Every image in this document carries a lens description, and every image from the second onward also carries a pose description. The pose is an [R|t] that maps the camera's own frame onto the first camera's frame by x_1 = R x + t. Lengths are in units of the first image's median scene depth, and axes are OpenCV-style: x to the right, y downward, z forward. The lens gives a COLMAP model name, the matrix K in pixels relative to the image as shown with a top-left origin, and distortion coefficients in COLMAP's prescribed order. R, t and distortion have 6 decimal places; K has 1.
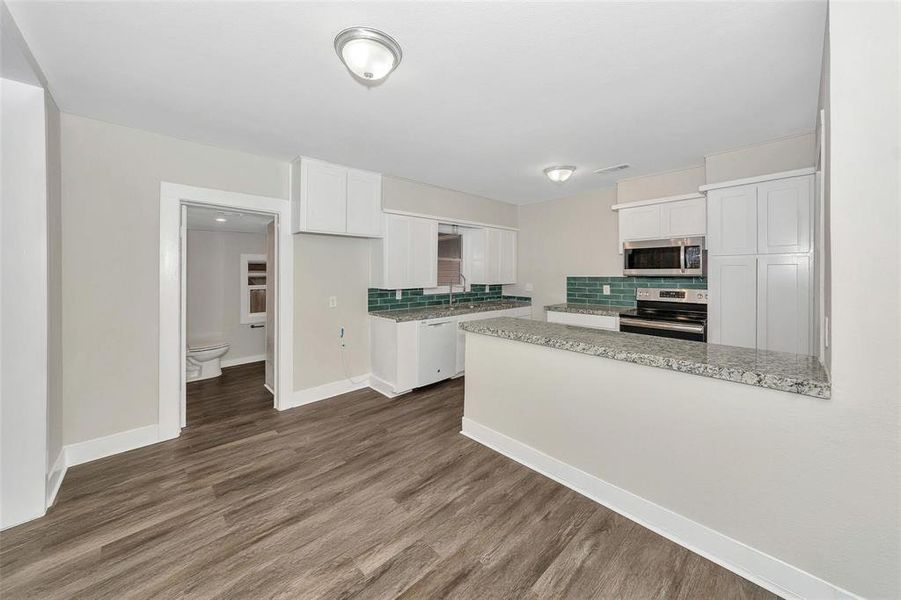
lens RADIAL K [[326.9, 0, 447.5], [0, 326.9, 270.5], [0, 0, 1]] dist [-0.002202, -0.000236]
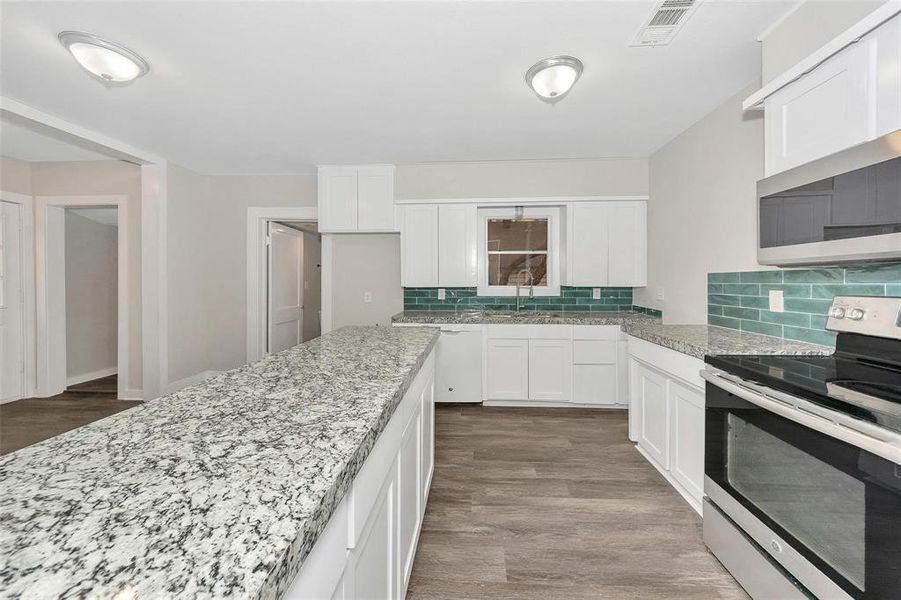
lens RADIAL K [[326.9, 0, 453.9], [0, 326.9, 275.9], [0, 0, 1]] dist [-0.002202, -0.000236]
pose [[0.692712, -0.003455, -0.721206, 0.521646], [0.000956, 0.999992, -0.003873, 0.028424], [0.721213, 0.001993, 0.692710, 0.414947]]
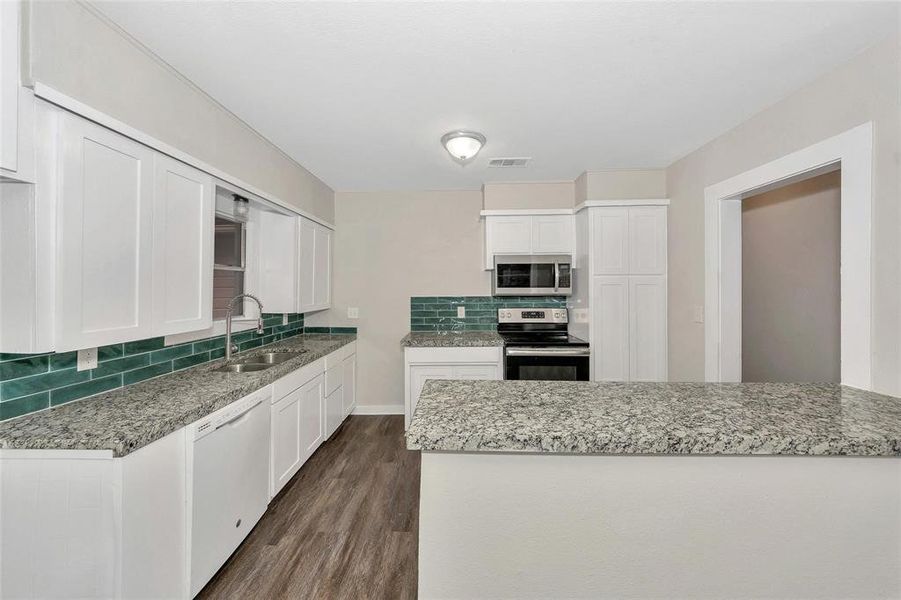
lens RADIAL K [[326.9, 0, 453.3], [0, 326.9, 288.0], [0, 0, 1]] dist [-0.002202, -0.000236]
pose [[0.693081, -0.001720, 0.720858, -0.128890], [-0.000549, 0.999996, 0.002914, -0.005000], [-0.720860, -0.002415, 0.693077, 0.457878]]
